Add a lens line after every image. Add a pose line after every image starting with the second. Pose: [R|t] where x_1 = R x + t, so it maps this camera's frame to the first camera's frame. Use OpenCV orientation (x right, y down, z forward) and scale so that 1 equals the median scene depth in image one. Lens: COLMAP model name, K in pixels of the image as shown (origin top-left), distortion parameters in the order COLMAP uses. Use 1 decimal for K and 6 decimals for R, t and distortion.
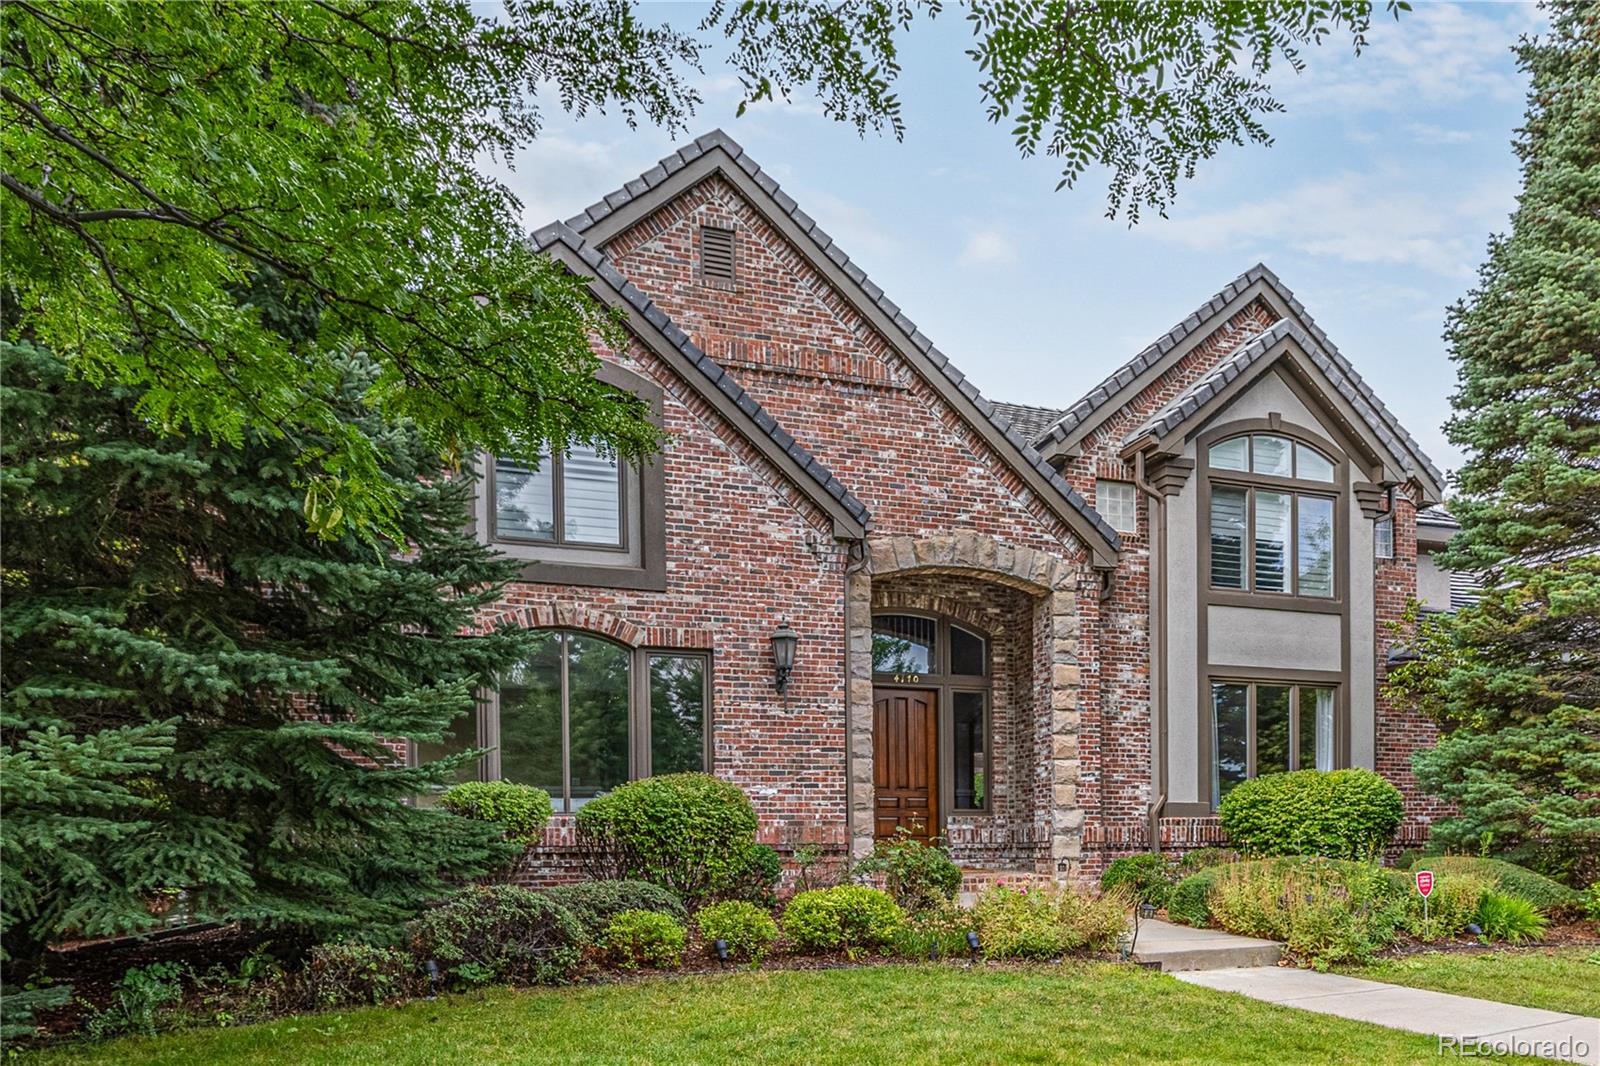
lens RADIAL K [[795.7, 0, 800.4], [0, 795.7, 522.3], [0, 0, 1]] dist [-0.002110, 0.000197]
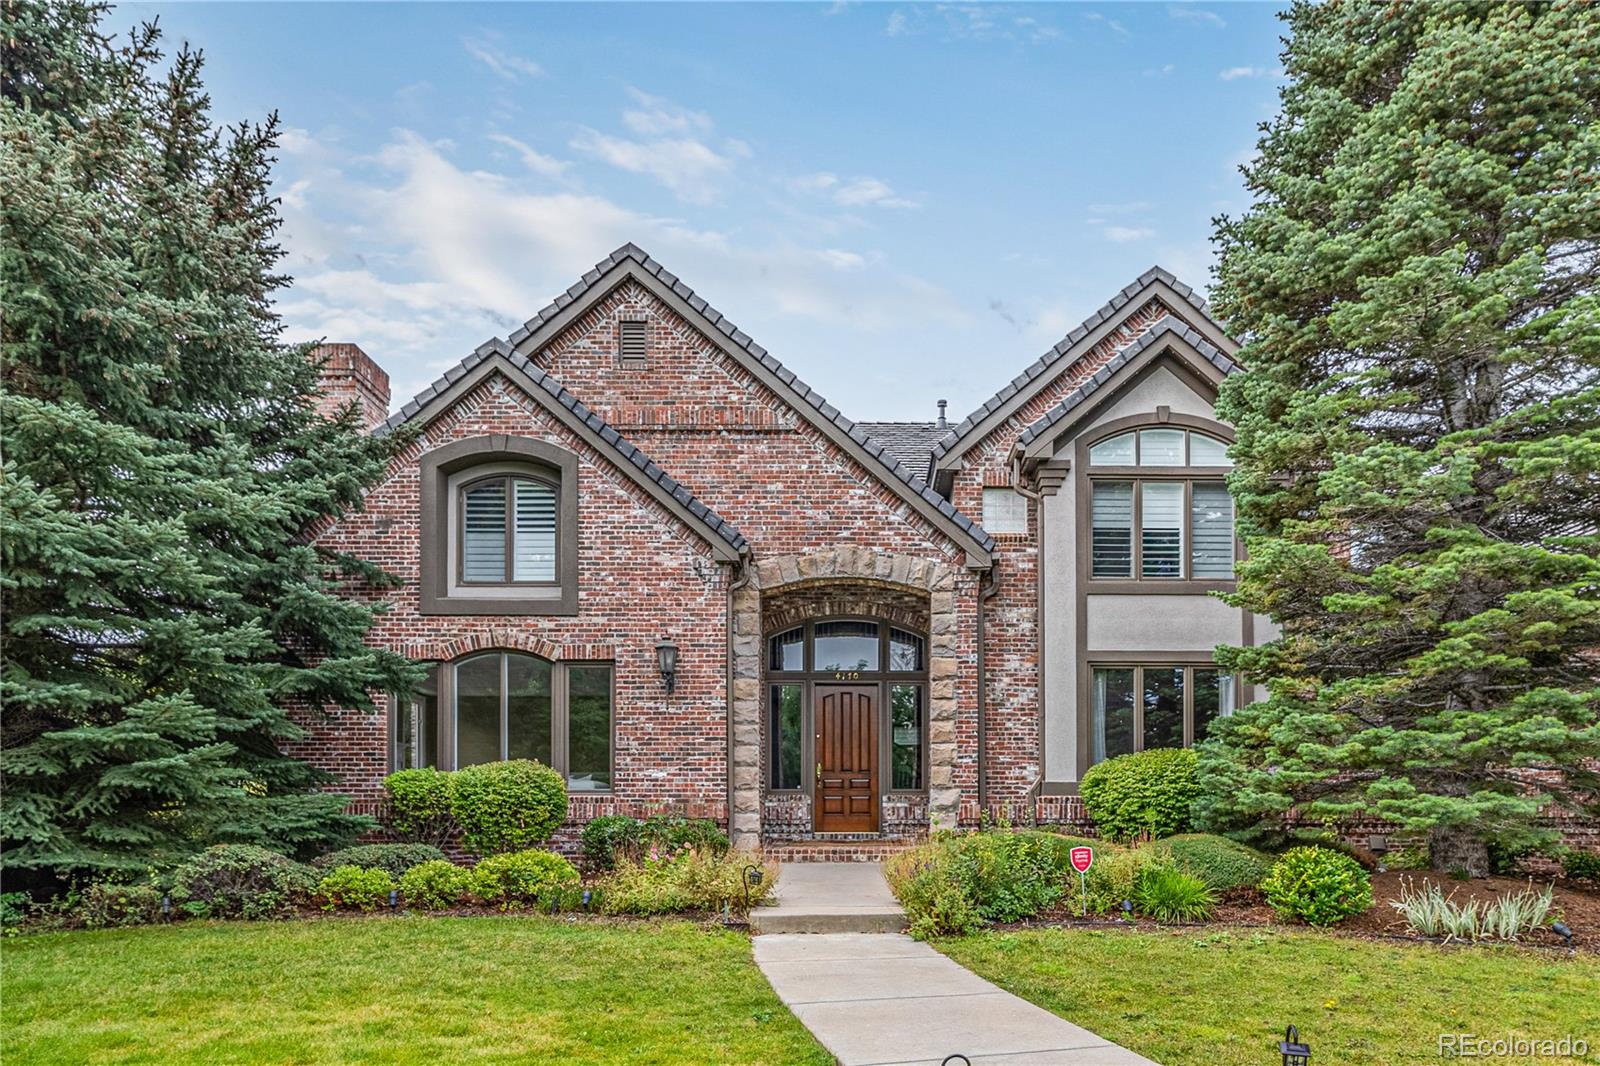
lens RADIAL K [[667.7, 0, 803.9], [0, 667.7, 536.7], [0, 0, 1]] dist [0.000040, -0.000111]
pose [[0.969585, -0.089895, -0.227649, 0.373419], [0.085670, 0.995919, -0.028394, 0.020345], [0.229273, 0.008028, 0.973329, 0.045571]]
